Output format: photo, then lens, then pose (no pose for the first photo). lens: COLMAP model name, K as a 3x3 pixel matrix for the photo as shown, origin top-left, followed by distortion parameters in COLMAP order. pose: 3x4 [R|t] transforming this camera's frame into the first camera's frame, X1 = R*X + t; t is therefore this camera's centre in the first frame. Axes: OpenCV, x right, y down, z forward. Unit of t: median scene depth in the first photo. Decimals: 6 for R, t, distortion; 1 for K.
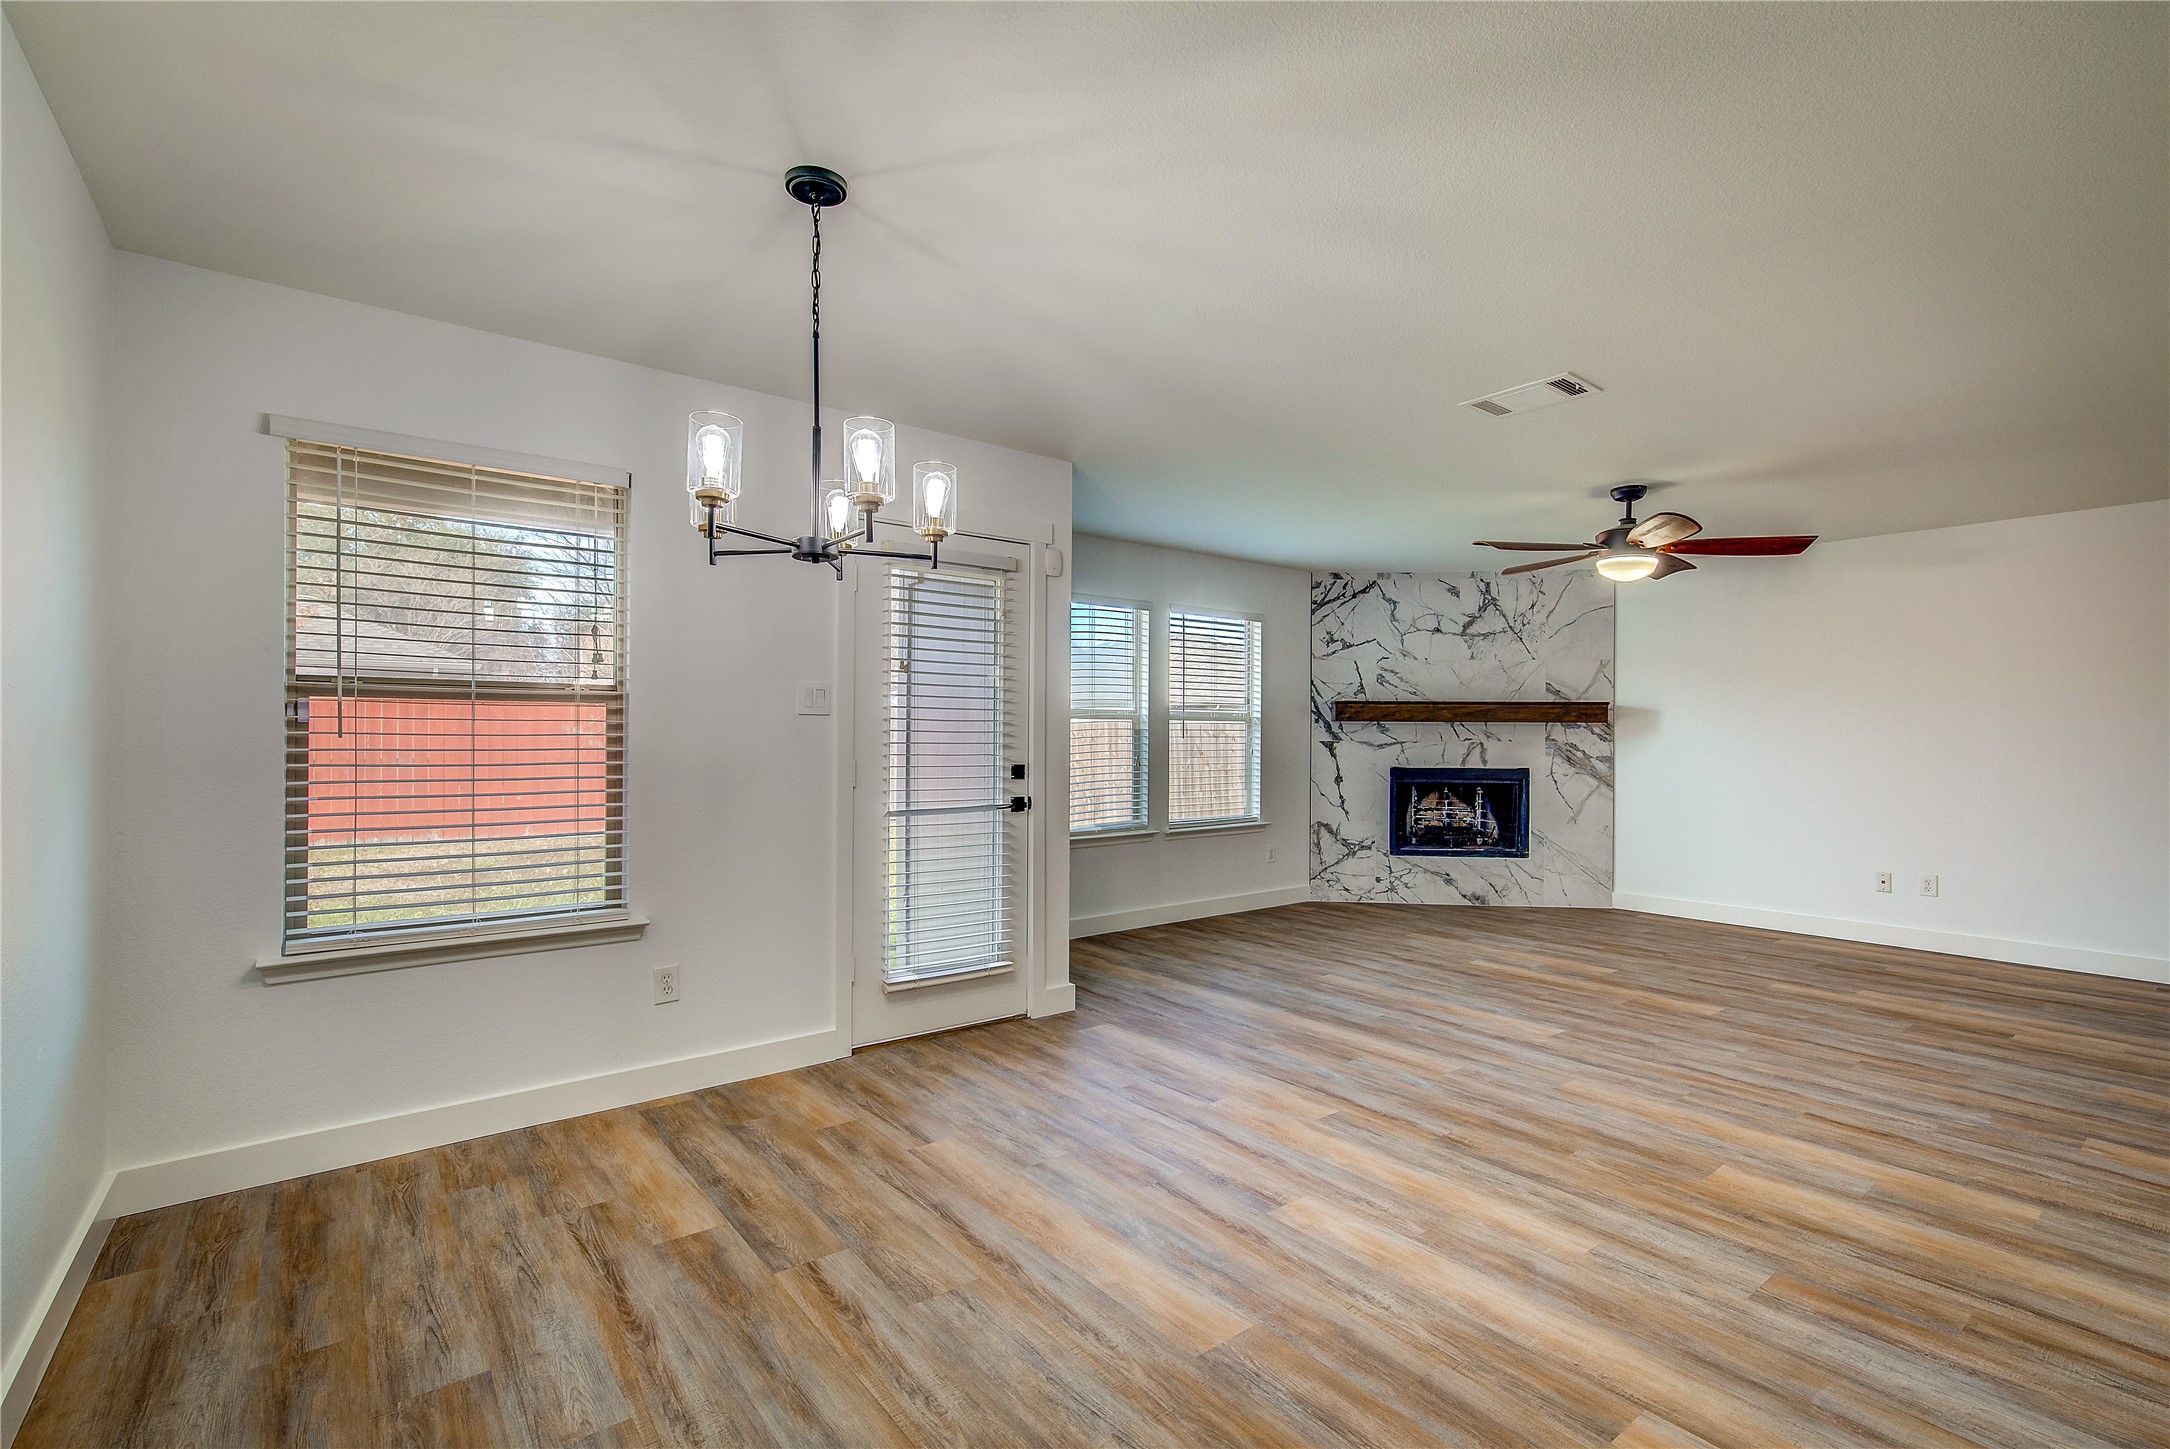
lens RADIAL K [[978.1, 0, 1099.5], [0, 978.1, 735.1], [0, 0, 1]] dist [-0.006092, 0.003871]
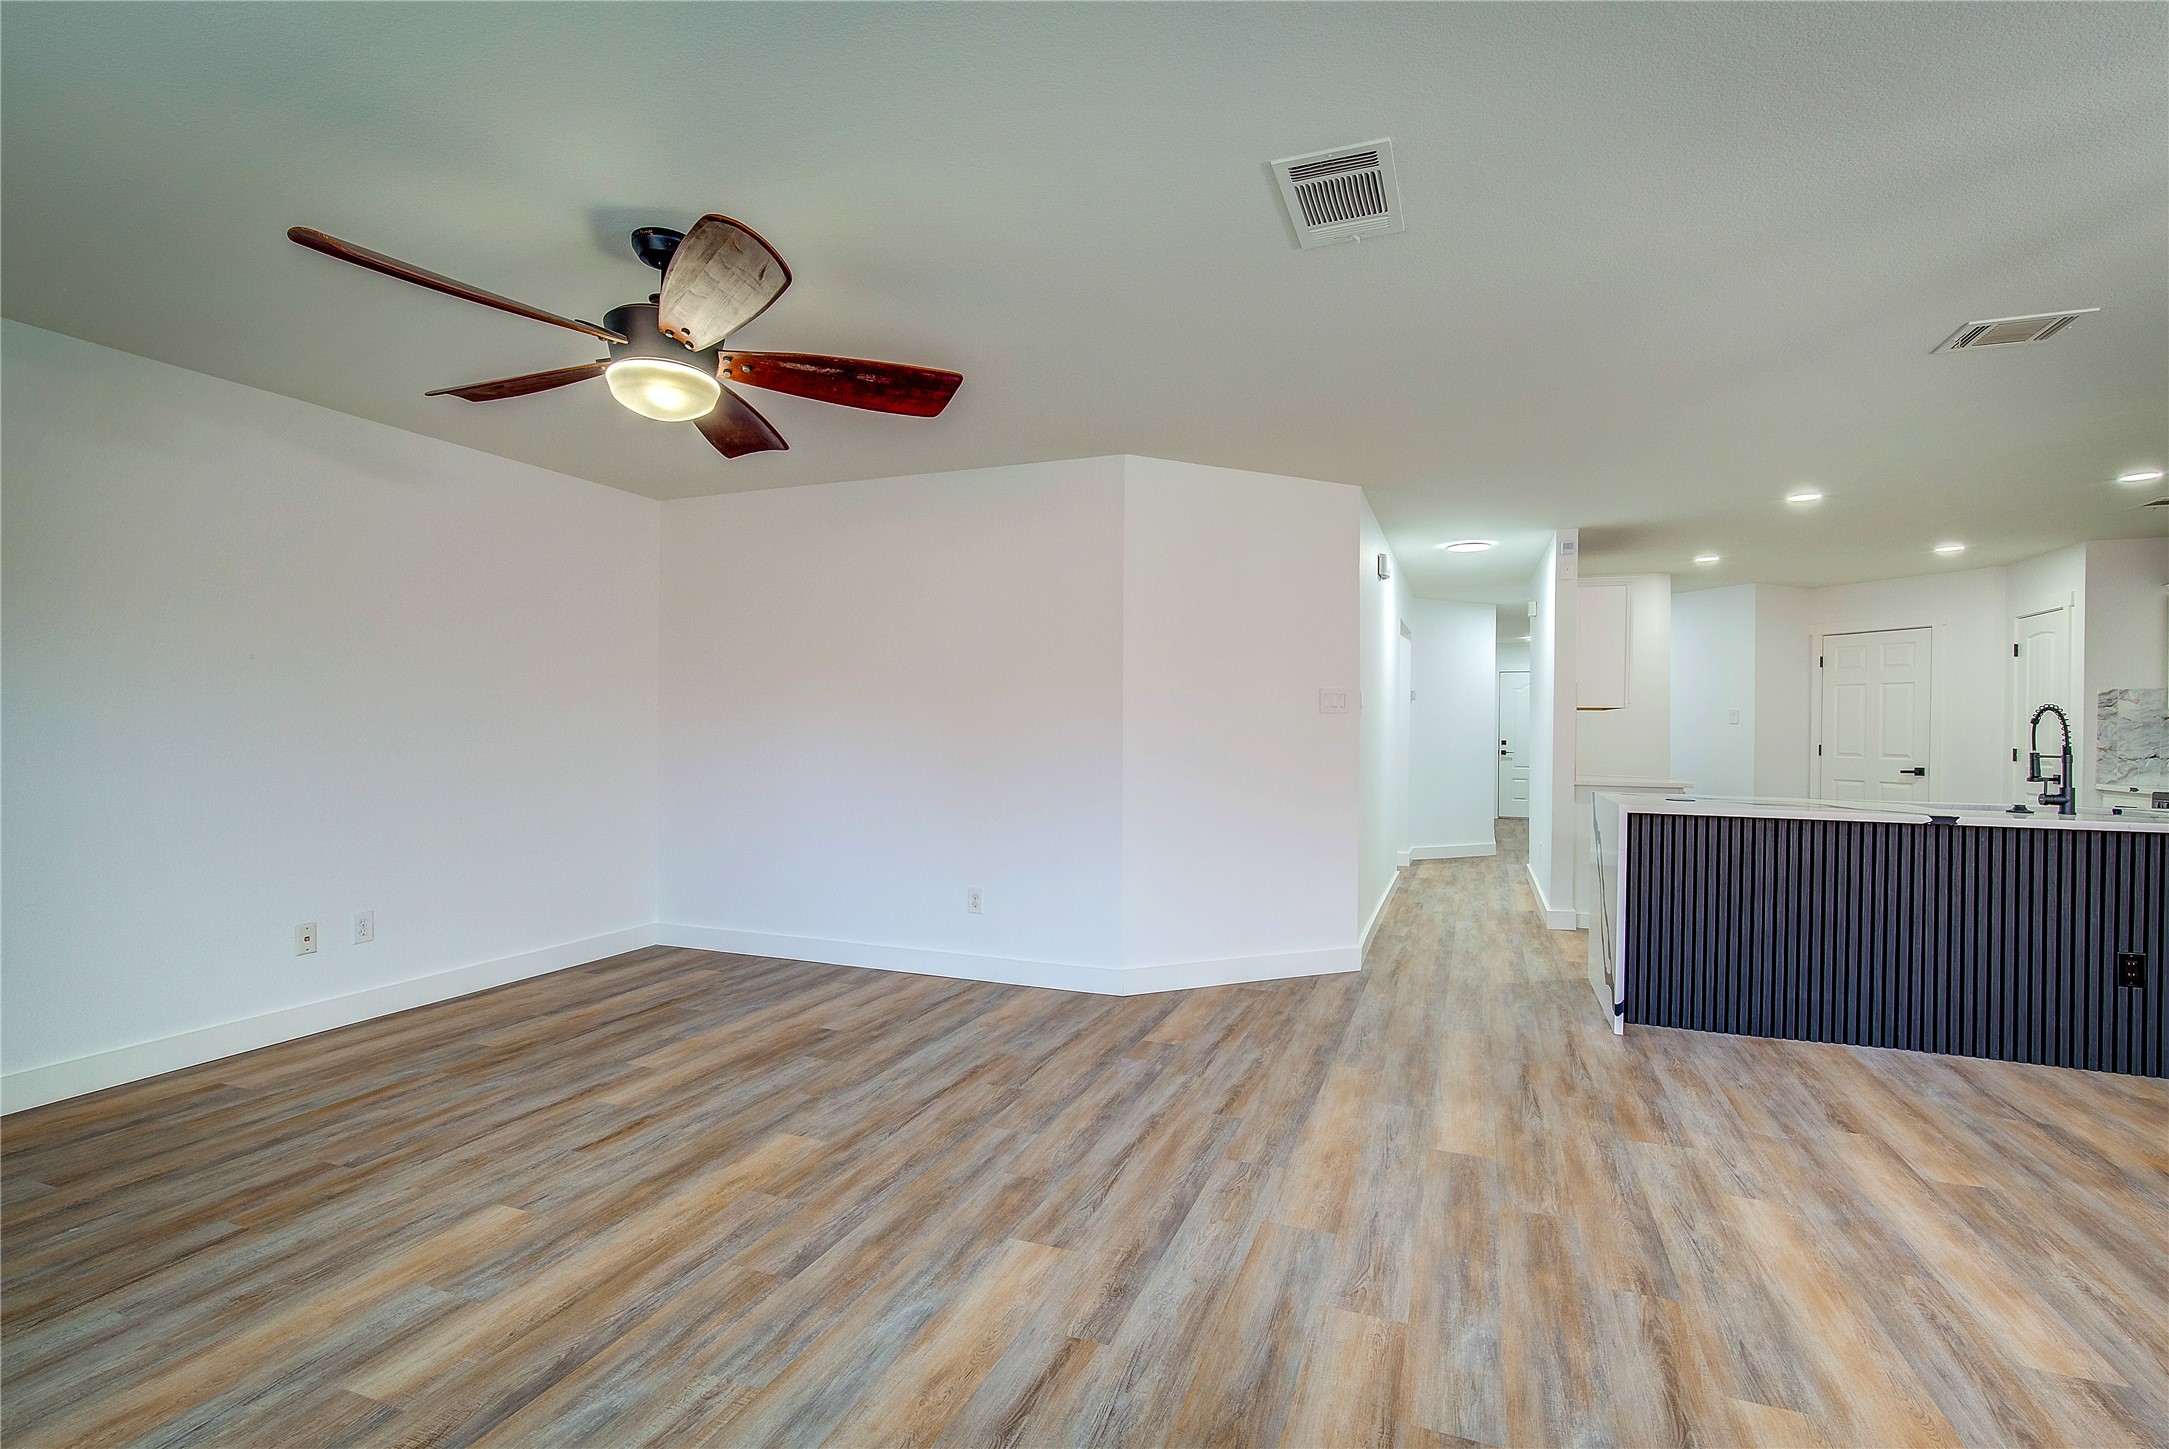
lens RADIAL K [[977.7, 0, 1102.0], [0, 977.7, 737.6], [0, 0, 1]] dist [-0.006092, 0.003871]
pose [[-0.507663, -0.018099, 0.861366, -0.023510], [-0.011166, 0.999834, 0.014428, 0.000598], [-0.861484, -0.002294, -0.507780, 0.815142]]
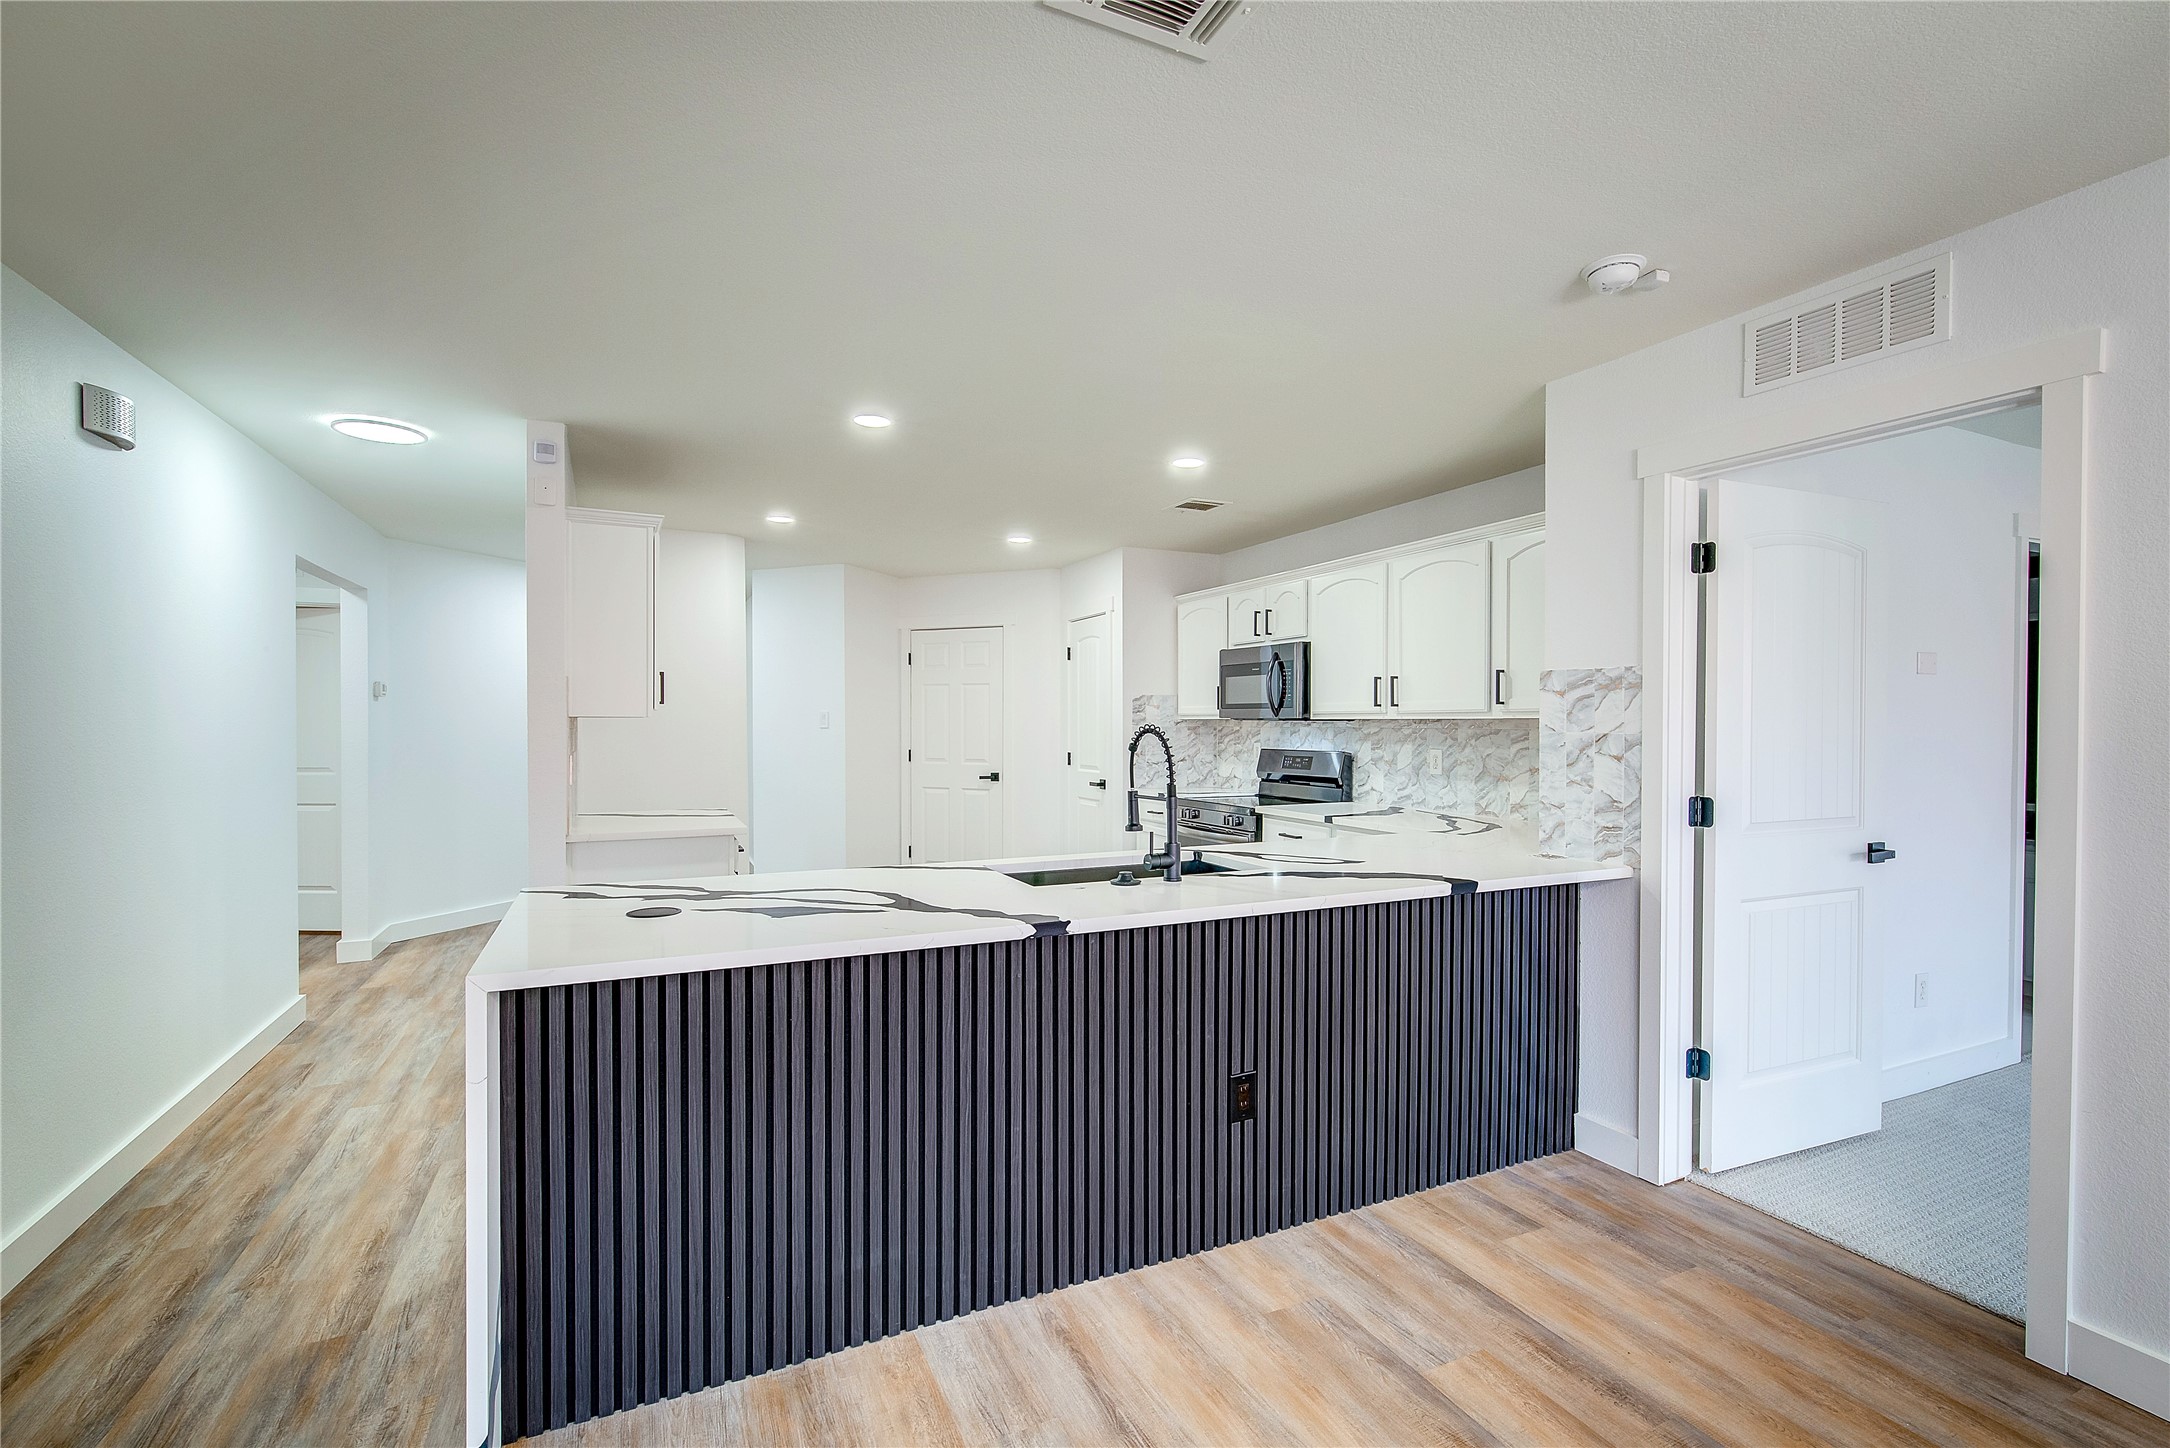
lens RADIAL K [[978.1, 0, 1098.6], [0, 978.1, 736.7], [0, 0, 1]] dist [-0.006092, 0.003871]
pose [[-0.974454, -0.008092, 0.224441, 0.126657], [-0.004272, 0.999838, 0.017500, -0.019968], [-0.224546, 0.016094, -0.974331, 0.421384]]
